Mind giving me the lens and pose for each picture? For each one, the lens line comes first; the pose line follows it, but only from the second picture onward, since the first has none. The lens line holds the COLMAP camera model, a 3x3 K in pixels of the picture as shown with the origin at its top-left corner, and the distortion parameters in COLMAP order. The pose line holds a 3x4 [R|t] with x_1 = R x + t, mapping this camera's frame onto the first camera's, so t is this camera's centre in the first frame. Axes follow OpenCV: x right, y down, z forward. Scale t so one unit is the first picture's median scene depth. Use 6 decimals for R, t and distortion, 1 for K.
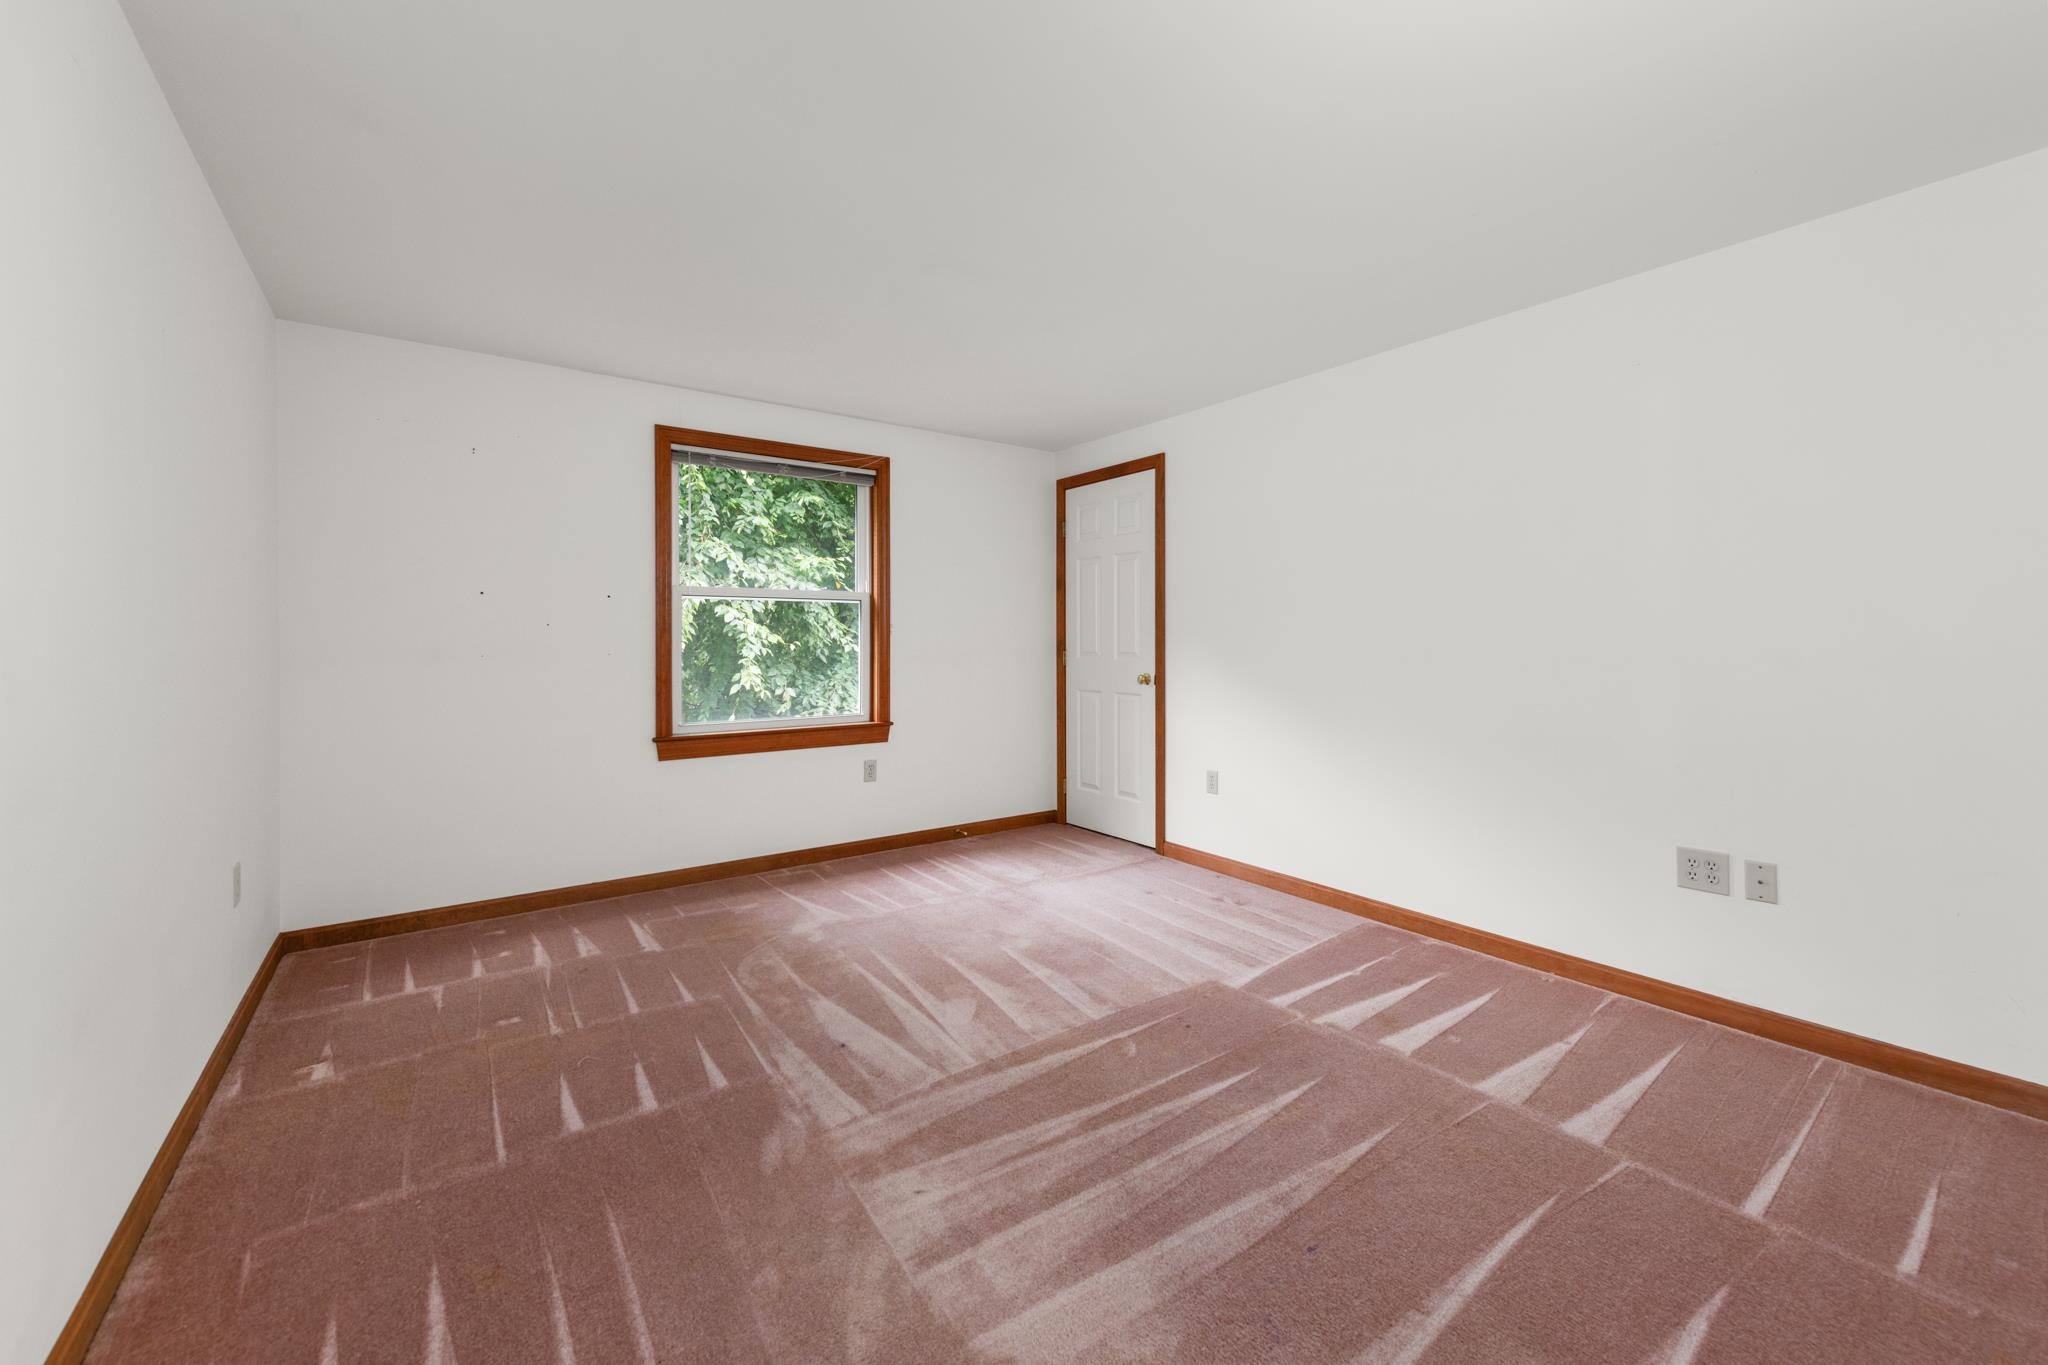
lens RADIAL K [[802.2, 0, 1029.2], [0, 802.2, 666.4], [0, 0, 1]] dist [0.018148, -0.005459]
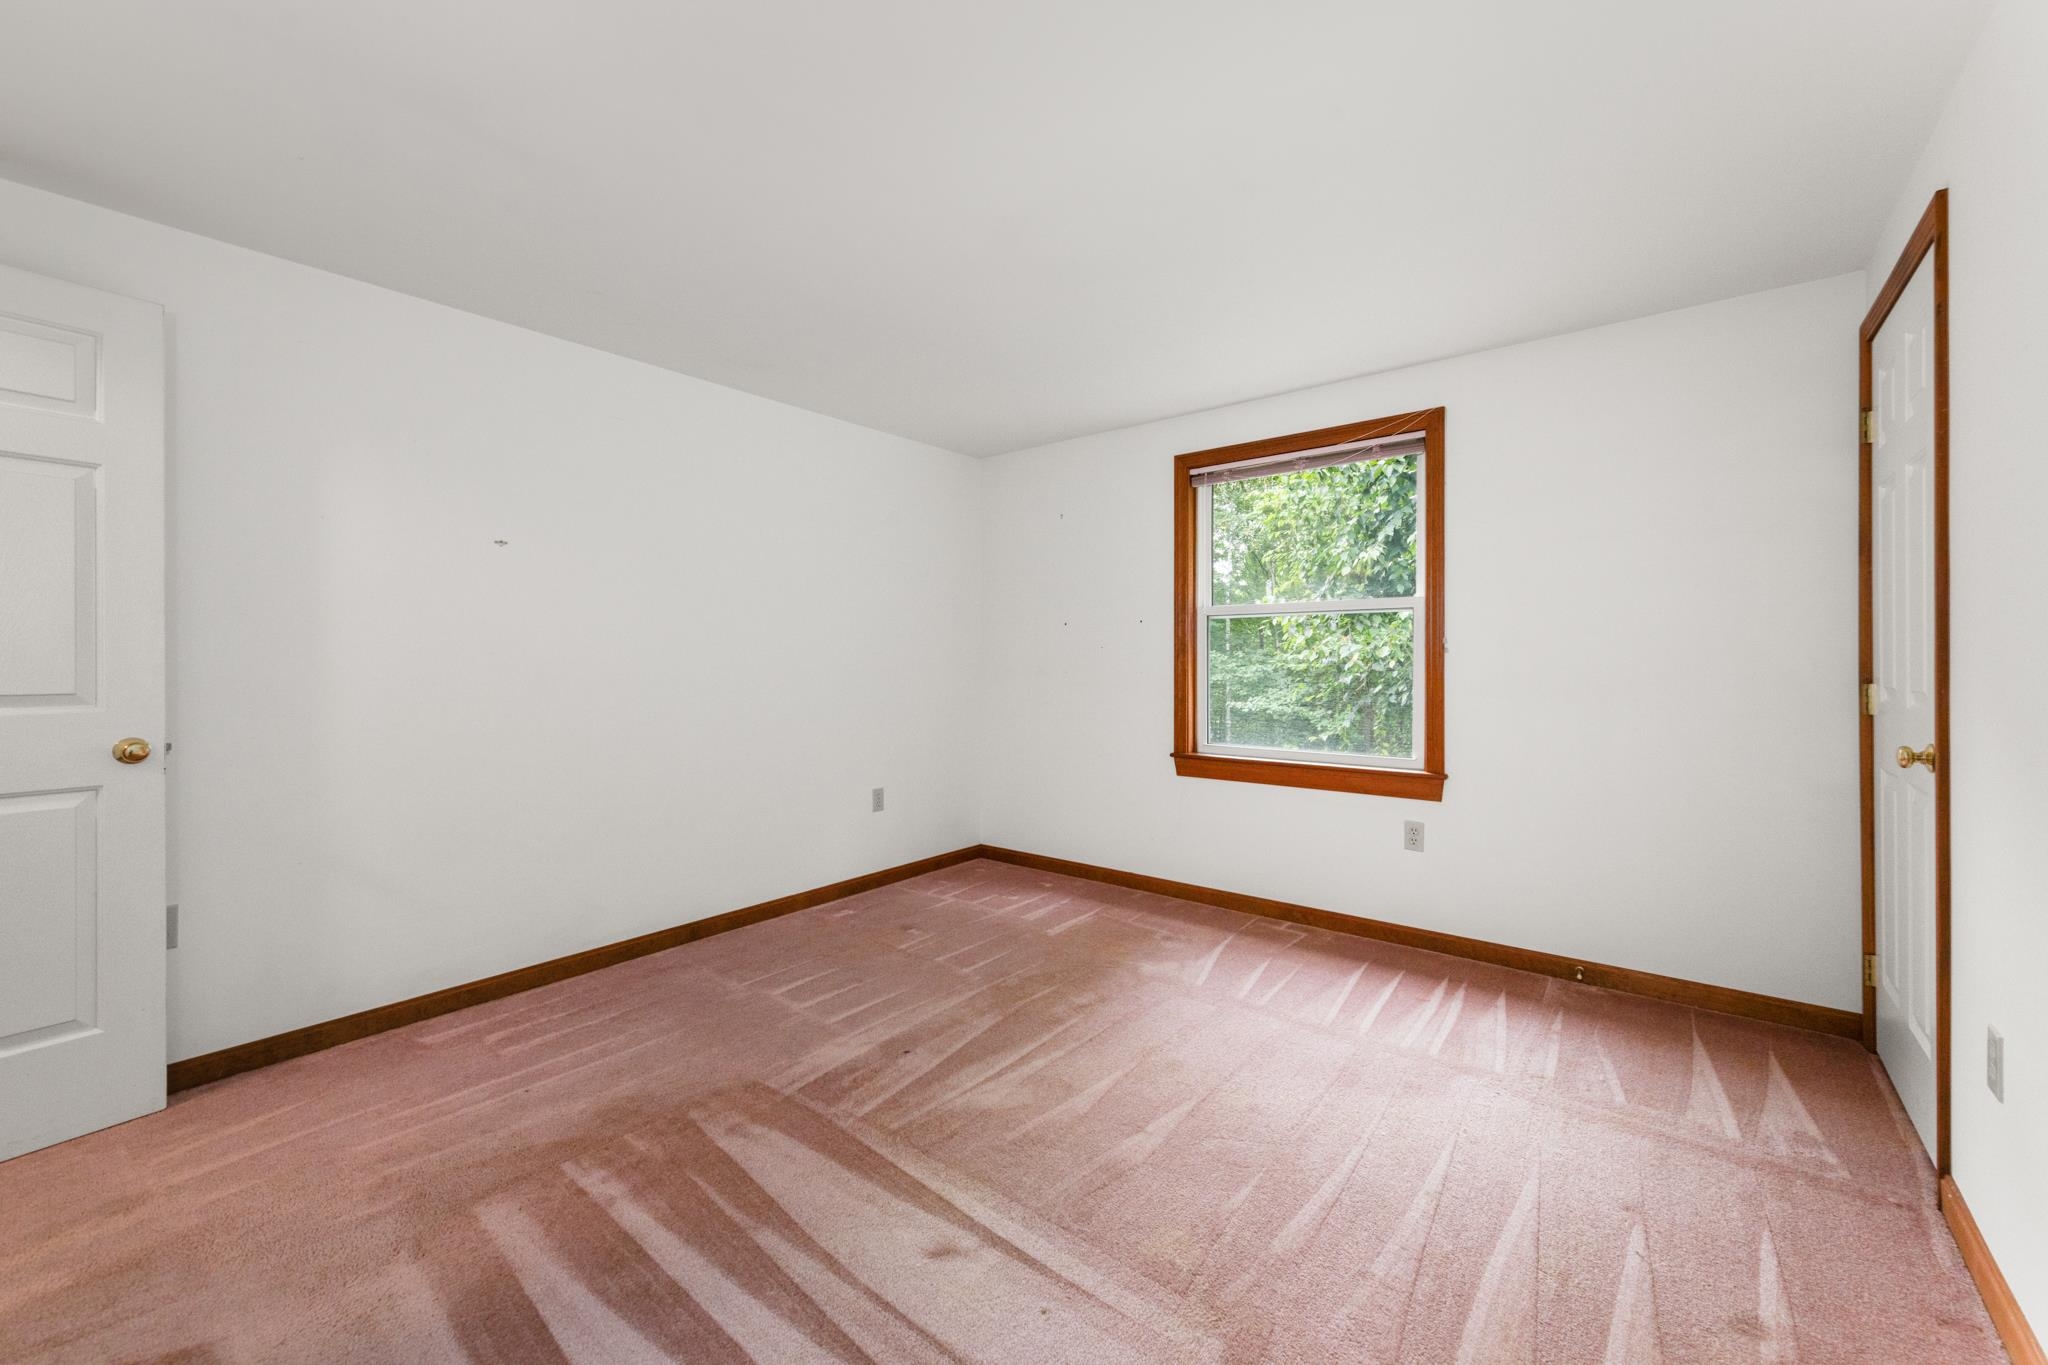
lens RADIAL K [[802.2, 0, 1029.2], [0, 802.2, 666.4], [0, 0, 1]] dist [0.018148, -0.005459]
pose [[0.268097, 0.008659, -0.963353, 0.495129], [-0.030708, 0.999528, 0.000438, -0.018566], [0.962902, 0.029465, 0.268236, 0.530952]]
